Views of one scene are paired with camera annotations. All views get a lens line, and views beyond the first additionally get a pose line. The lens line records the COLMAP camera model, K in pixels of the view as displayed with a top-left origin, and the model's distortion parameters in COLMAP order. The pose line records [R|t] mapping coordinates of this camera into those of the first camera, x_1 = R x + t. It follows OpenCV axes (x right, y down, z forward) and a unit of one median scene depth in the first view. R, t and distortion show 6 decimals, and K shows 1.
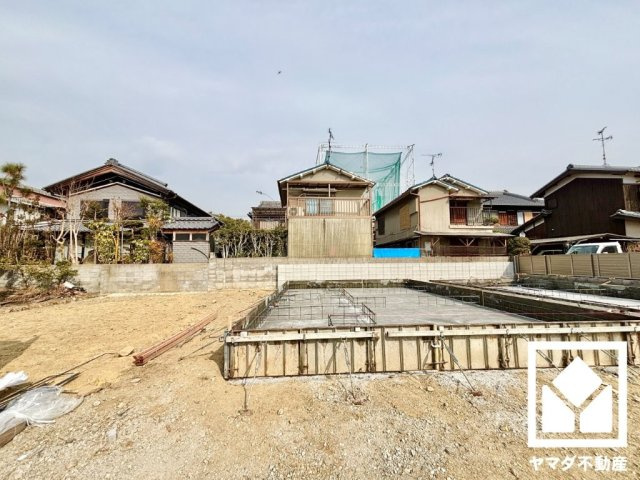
lens RADIAL K [[255.4, 0, 320.0], [0, 255.4, 240.0], [0, 0, 1]] dist [-0.001019, 0.000158]
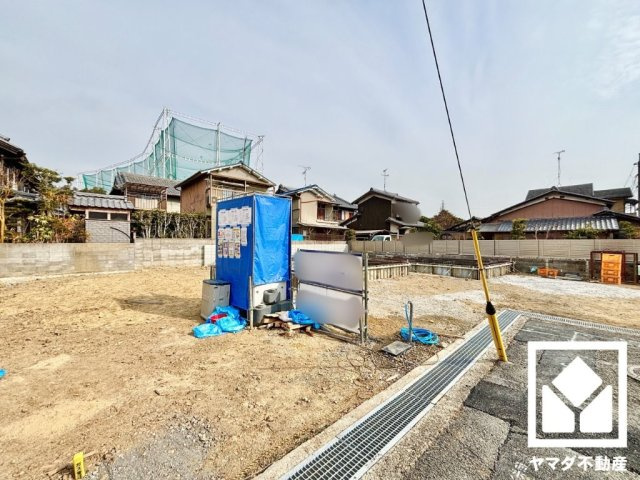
lens RADIAL K [[255.4, 0, 320.0], [0, 255.4, 240.0], [0, 0, 1]] dist [-0.001019, 0.000158]
pose [[0.800719, 0.018357, 0.598758, -0.410100], [-0.063486, 0.996502, 0.054347, -0.023216], [-0.595666, -0.081529, 0.799084, -0.244837]]
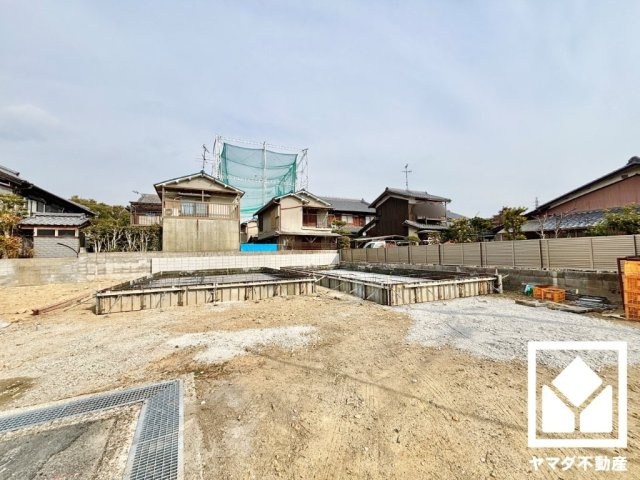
lens RADIAL K [[255.7, 0, 320.0], [0, 255.7, 240.0], [0, 0, 1]] dist [-0.002633, -0.000208]
pose [[0.935444, 0.008512, 0.353373, 0.126916], [-0.018864, 0.999488, 0.025861, -0.028040], [-0.352971, -0.030857, 0.935125, -0.335251]]
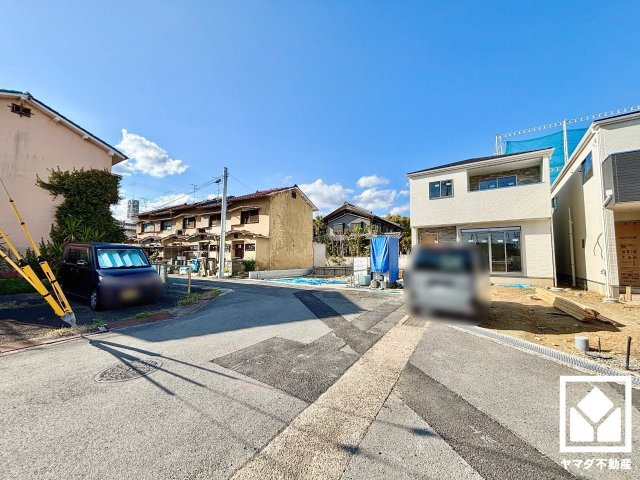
lens RADIAL K [[255.4, 0, 320.0], [0, 255.4, 240.0], [0, 0, 1]] dist [-0.001019, 0.000158]
pose [[0.787063, -0.028583, -0.616210, 0.259817], [0.039639, 0.999205, 0.004280, -0.063246], [0.615597, -0.027794, 0.787571, -0.809236]]
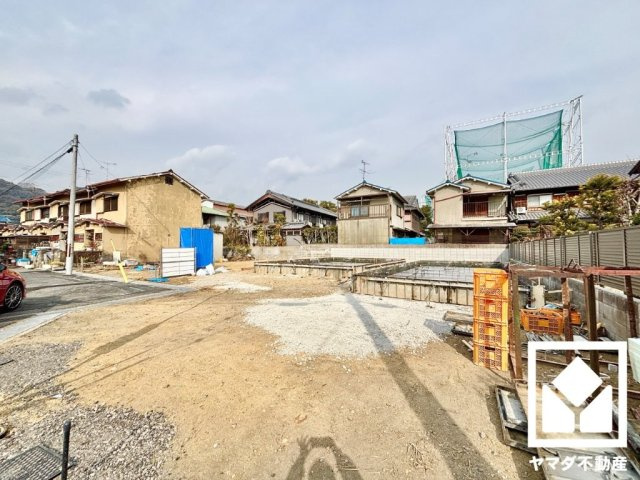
lens RADIAL K [[255.4, 0, 320.0], [0, 255.4, 240.0], [0, 0, 1]] dist [-0.001019, 0.000158]
pose [[0.827451, -0.002622, -0.561531, 0.685772], [0.036238, 0.998154, 0.048738, -0.042216], [0.560367, -0.060677, 0.826019, -0.438807]]
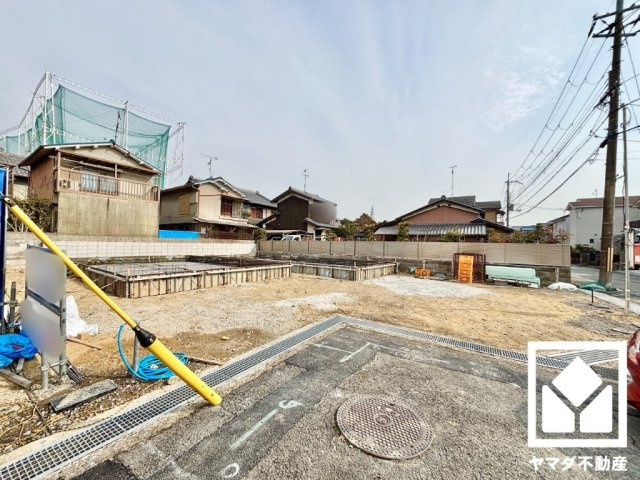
lens RADIAL K [[256.1, 0, 321.1], [0, 256.1, 237.2], [0, 0, 1]] dist [-0.001792, -0.000027]
pose [[0.632409, 0.043680, 0.773402, -0.222418], [-0.094743, 0.995275, 0.021261, -0.027889], [-0.768819, -0.086720, 0.633559, -0.314886]]
